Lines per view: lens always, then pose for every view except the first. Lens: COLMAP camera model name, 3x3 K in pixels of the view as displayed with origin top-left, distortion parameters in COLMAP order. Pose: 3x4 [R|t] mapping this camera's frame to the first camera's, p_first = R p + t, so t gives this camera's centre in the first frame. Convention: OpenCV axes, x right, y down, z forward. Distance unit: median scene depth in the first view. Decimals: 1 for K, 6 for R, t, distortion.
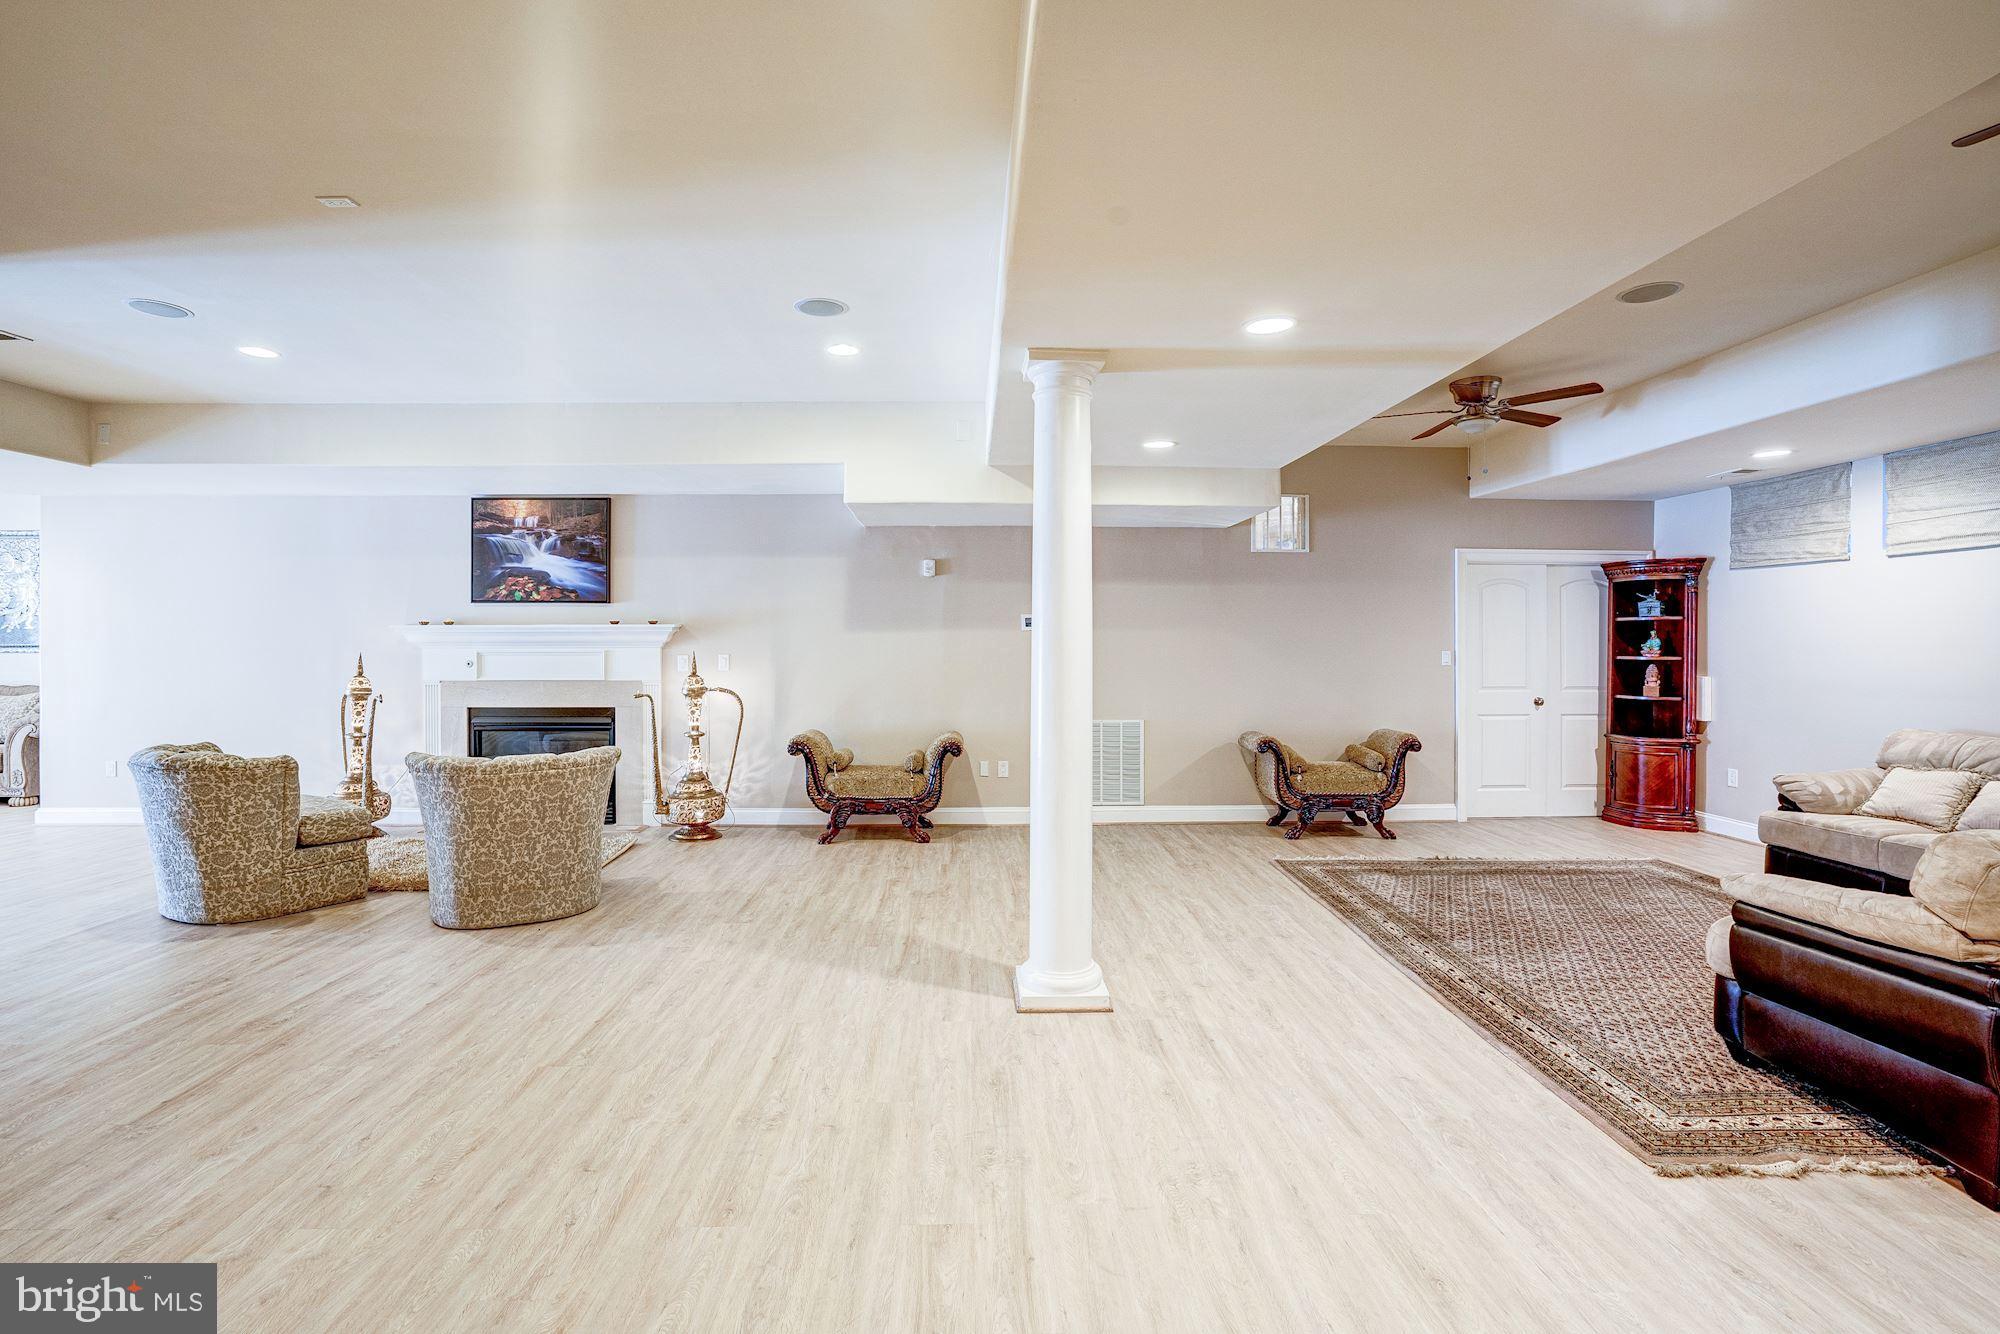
lens RADIAL K [[926.8, 0, 982.7], [0, 926.8, 654.7], [0, 0, 1]] dist [-0.039659, 0.011834]
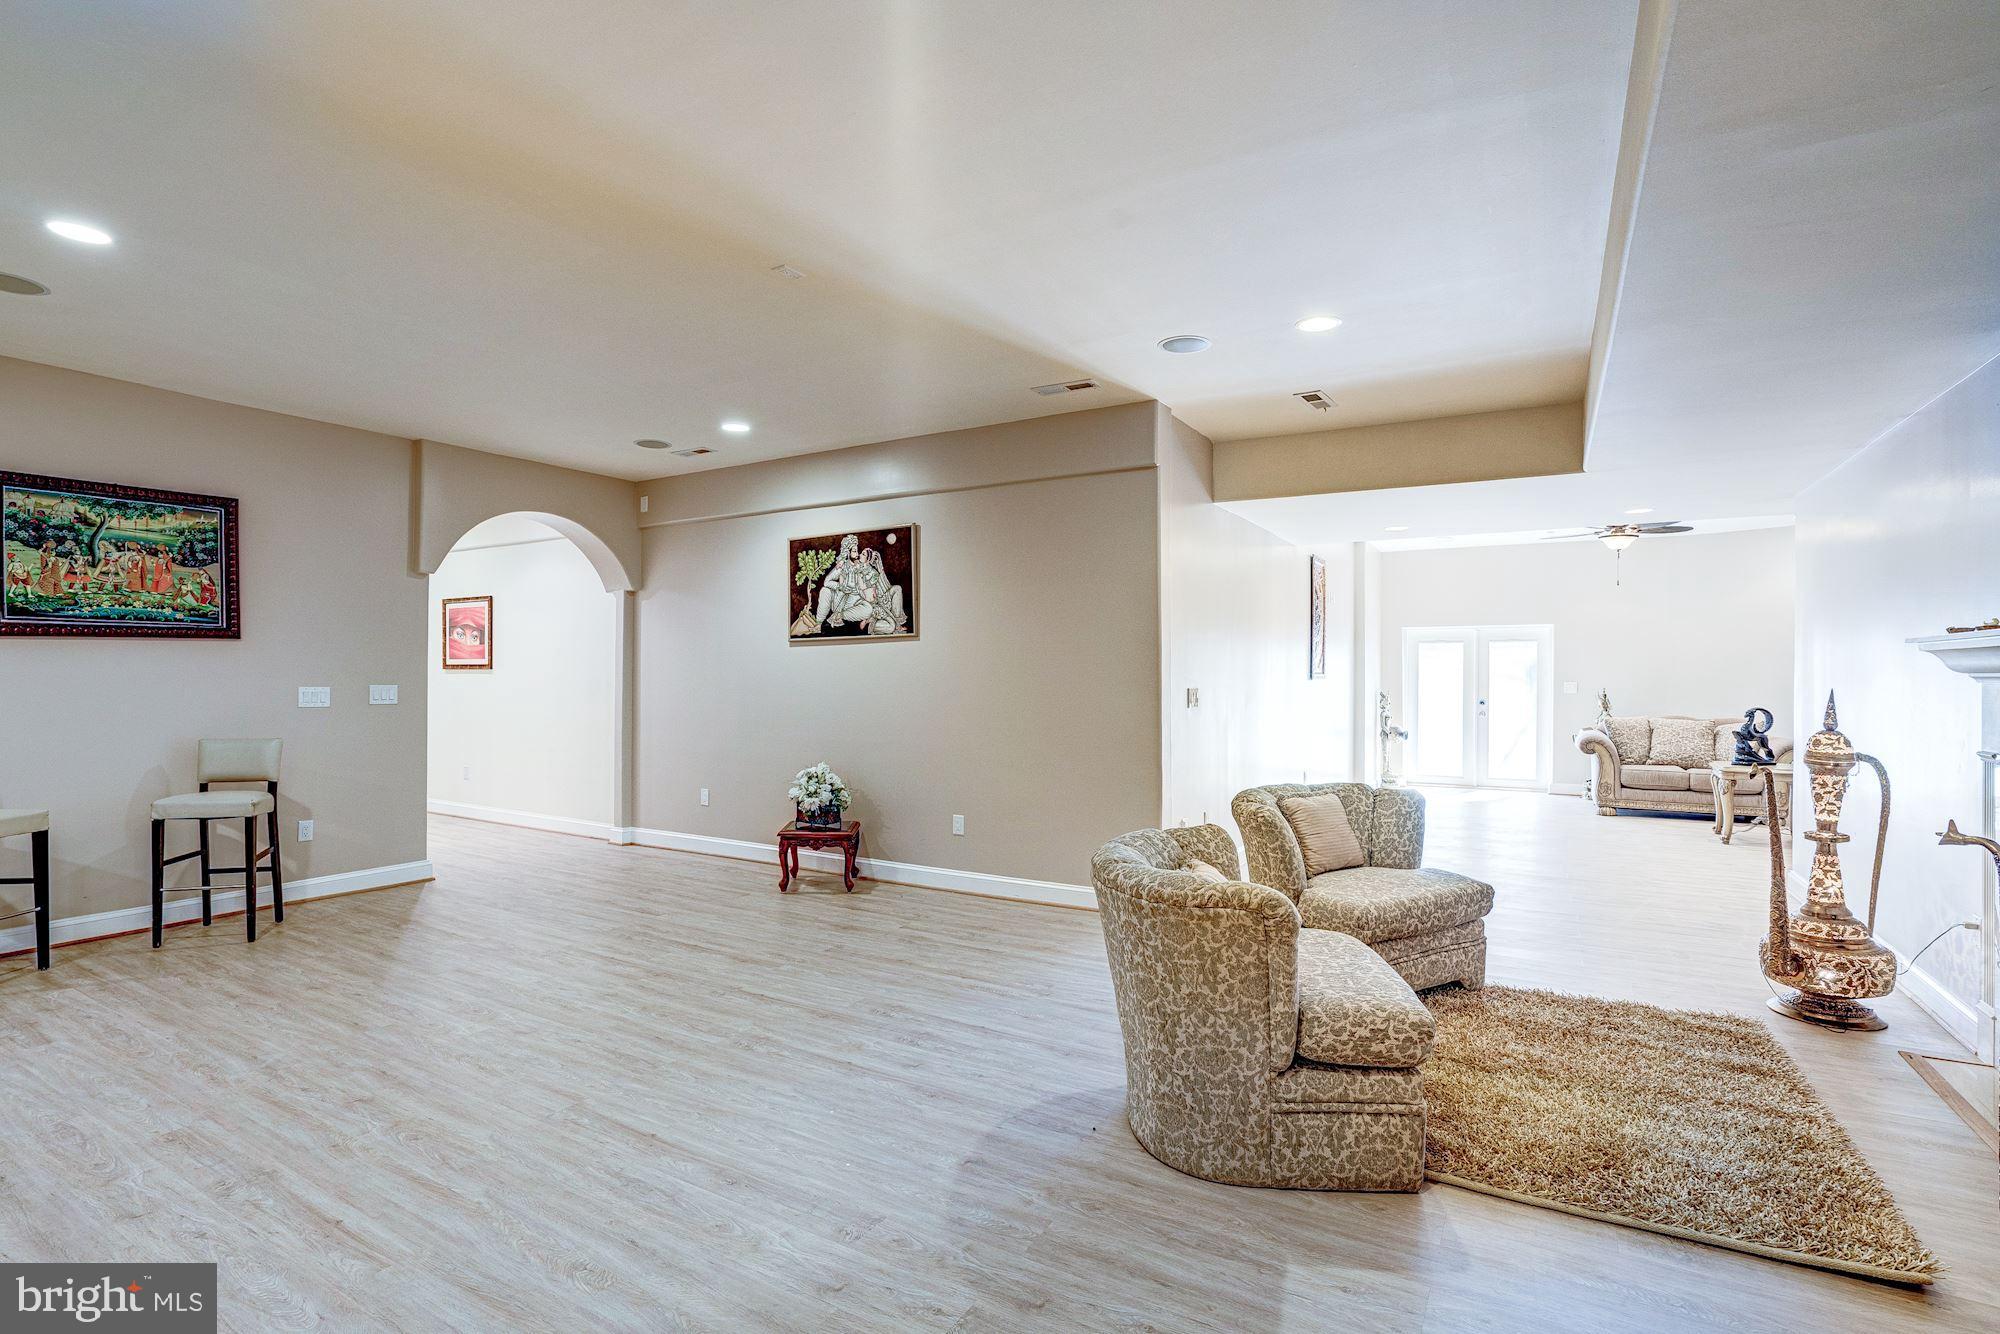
lens RADIAL K [[926.8, 0, 1008.1], [0, 926.8, 669.9], [0, 0, 1]] dist [-0.039659, 0.011834]
pose [[-0.515091, -0.004563, -0.857123, 0.056129], [-0.011411, 0.999934, 0.001535, -0.009513], [0.857059, 0.010571, -0.515109, 0.814263]]
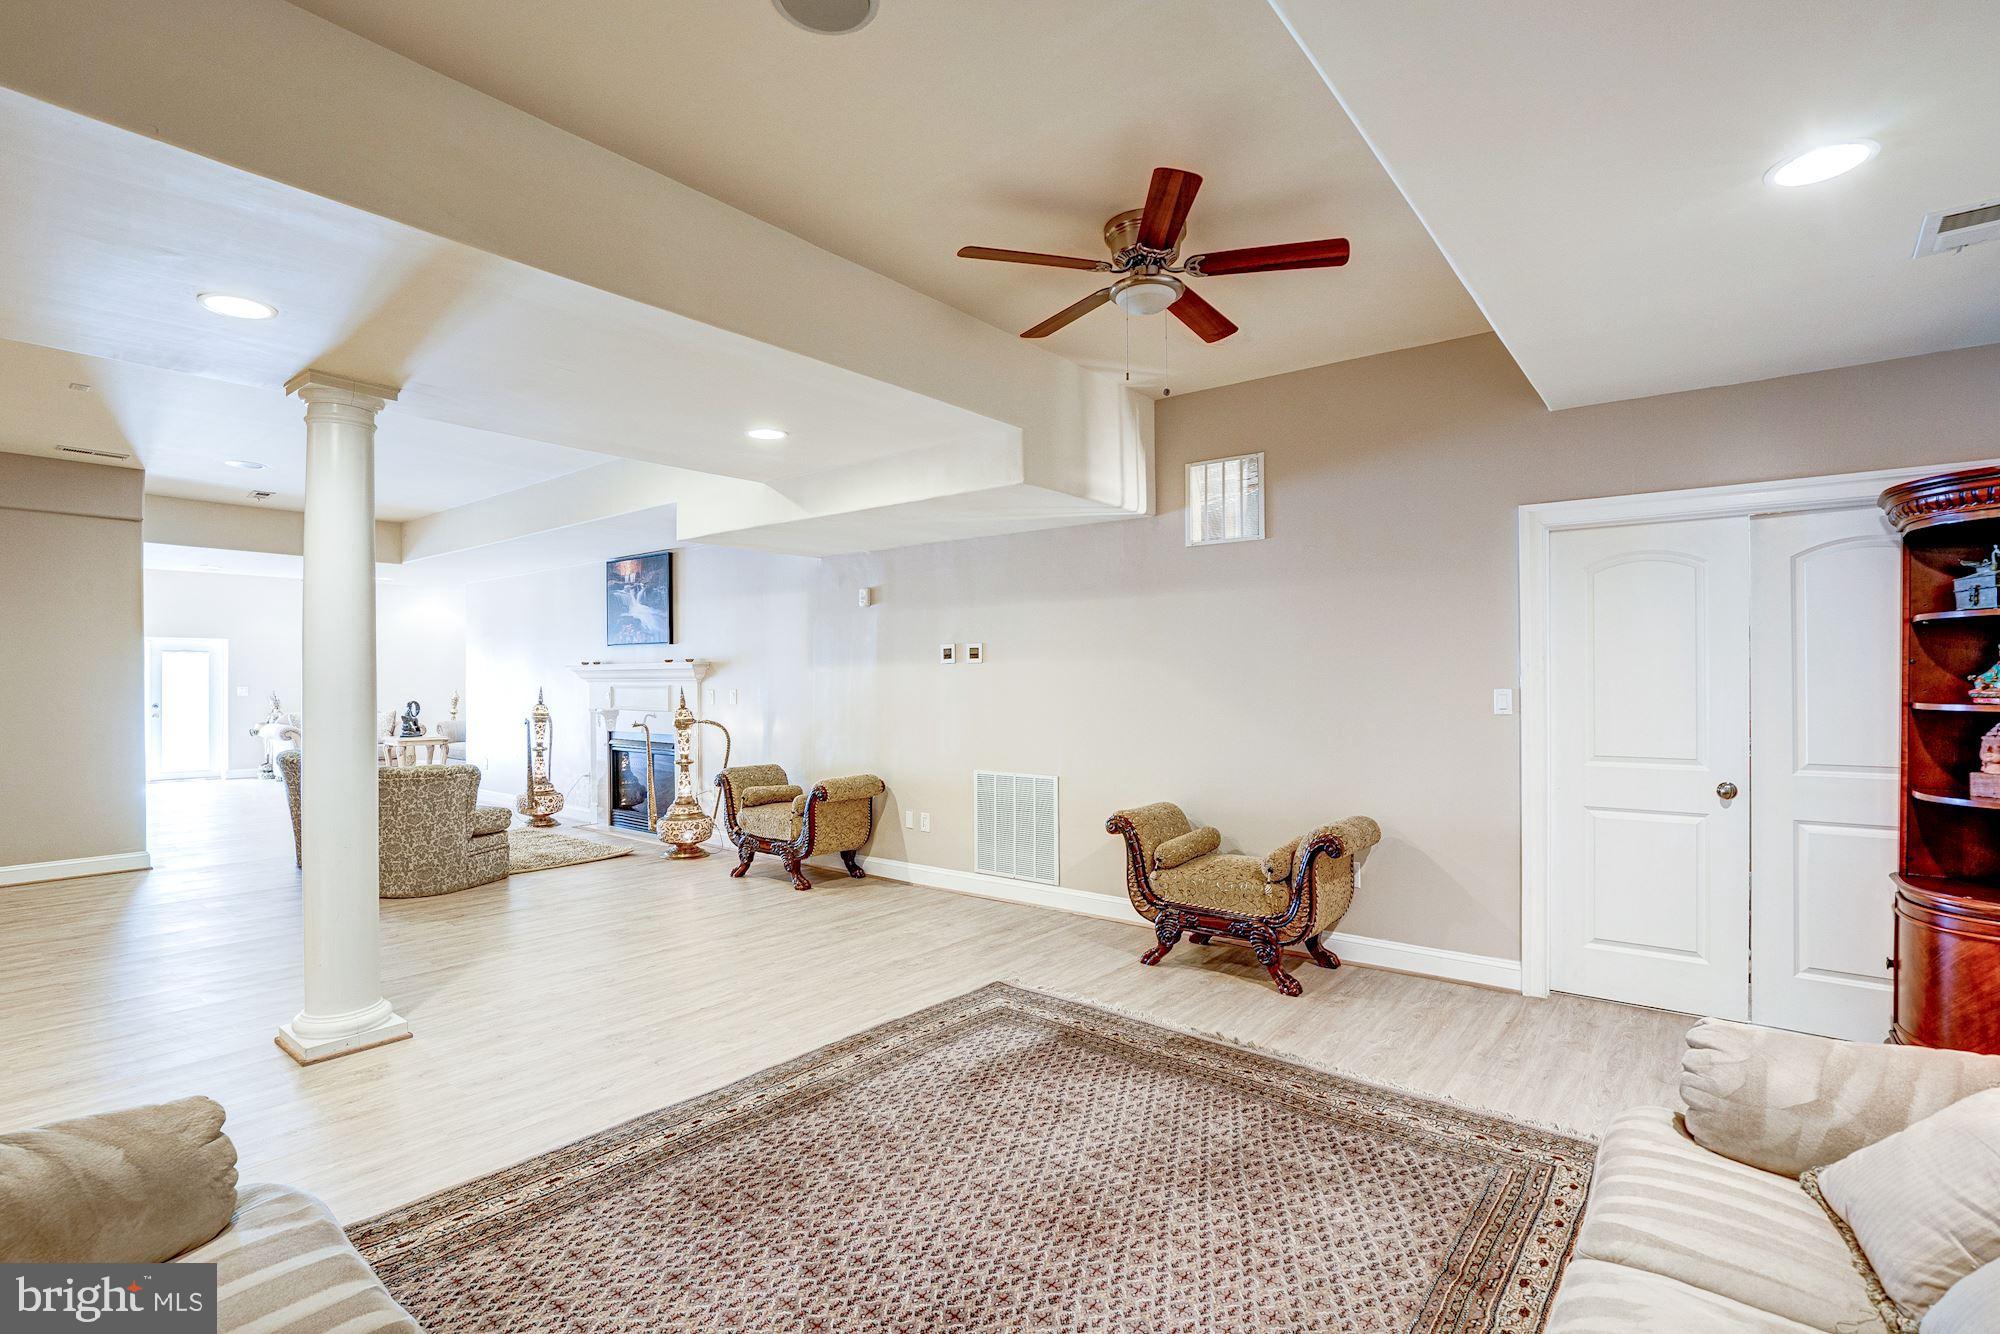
lens RADIAL K [[926.8, 0, 968.0], [0, 926.8, 689.1], [0, 0, 1]] dist [-0.039659, 0.011834]
pose [[0.764339, 0.005324, -0.644793, 0.625975], [-0.006084, 0.999981, 0.001045, -0.003194], [0.644786, 0.003124, 0.764356, 0.360828]]
